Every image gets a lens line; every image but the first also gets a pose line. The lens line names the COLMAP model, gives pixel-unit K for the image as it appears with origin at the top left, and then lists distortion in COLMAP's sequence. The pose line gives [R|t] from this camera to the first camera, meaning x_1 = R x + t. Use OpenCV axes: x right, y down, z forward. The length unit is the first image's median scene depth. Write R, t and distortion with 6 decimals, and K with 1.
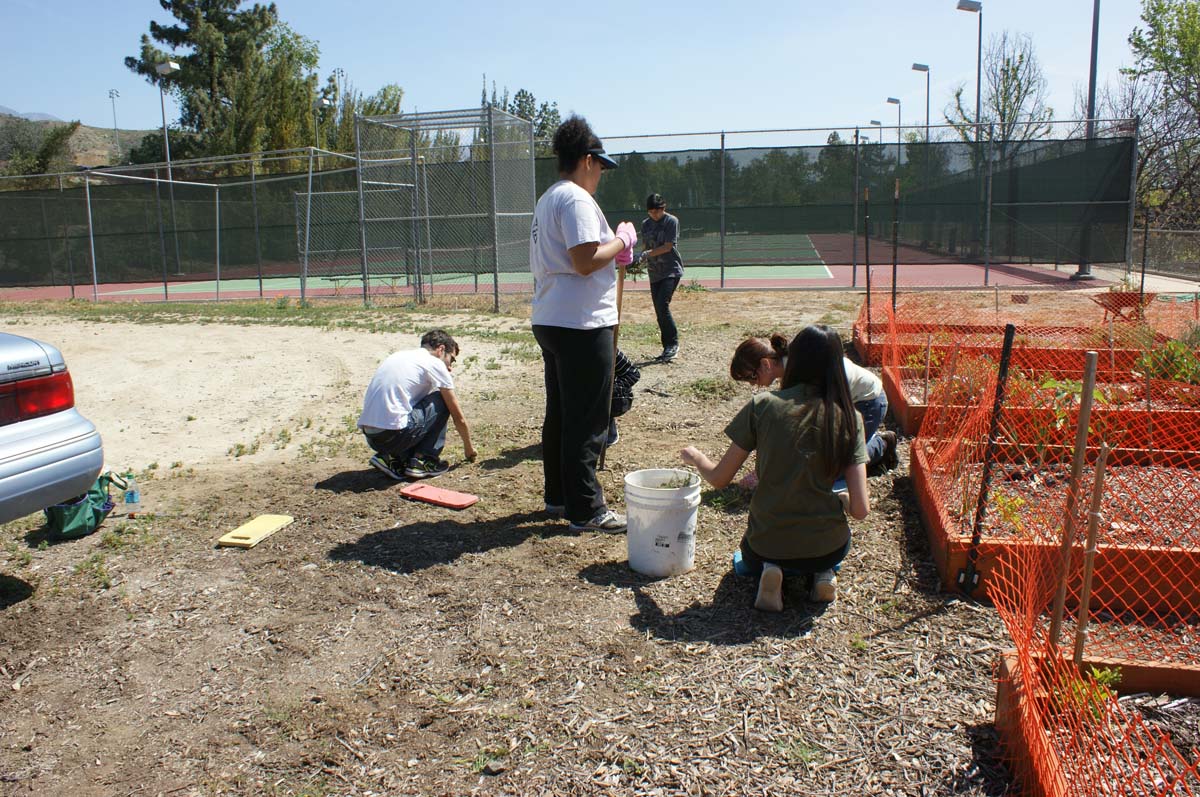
lens RADIAL K [[964.2, 0, 600.0], [0, 964.2, 398.5], [0, 0, 1]] dist [-0.165277, 0.156632]
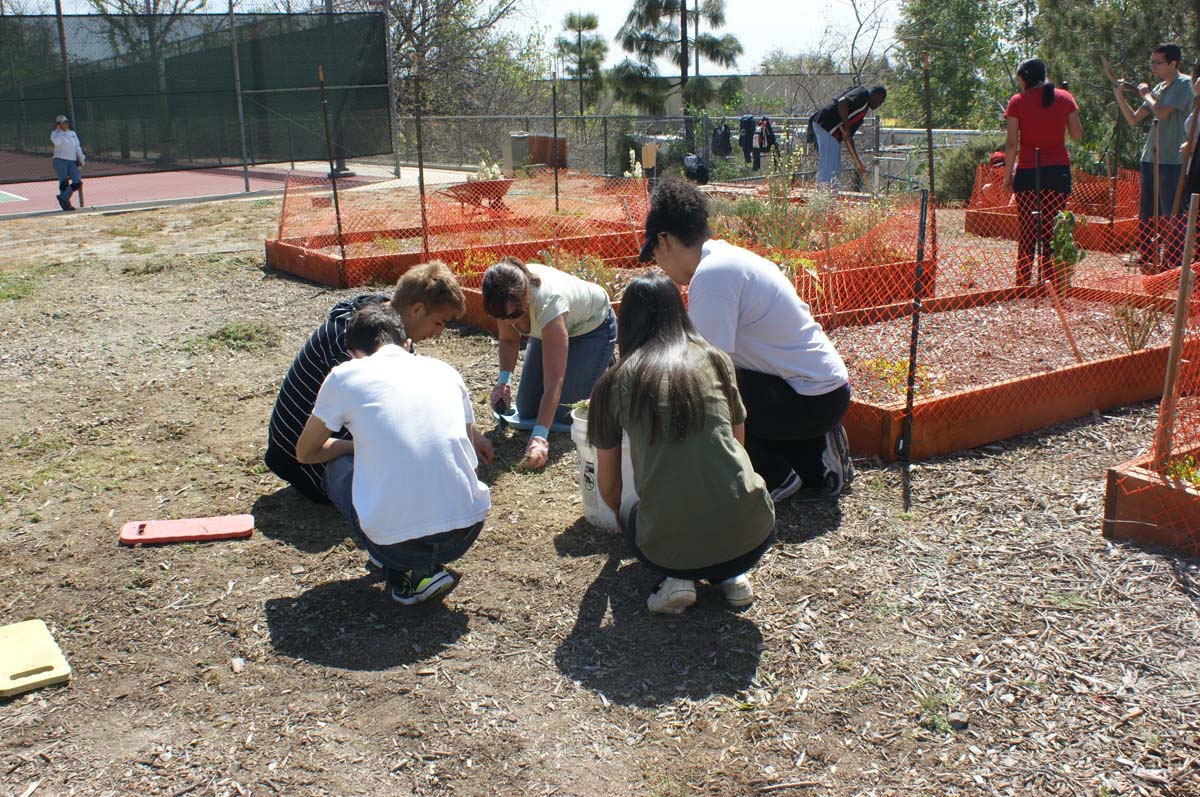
lens RADIAL K [[1191.1, 0, 600.0], [0, 1191.1, 398.5], [0, 0, 1]] dist [-0.148745, 0.164728]
pose [[0.673517, -0.176366, 0.717823, -0.155084], [0.141080, 0.983938, 0.109376, -0.009777], [-0.725583, 0.027604, 0.687580, 0.070732]]
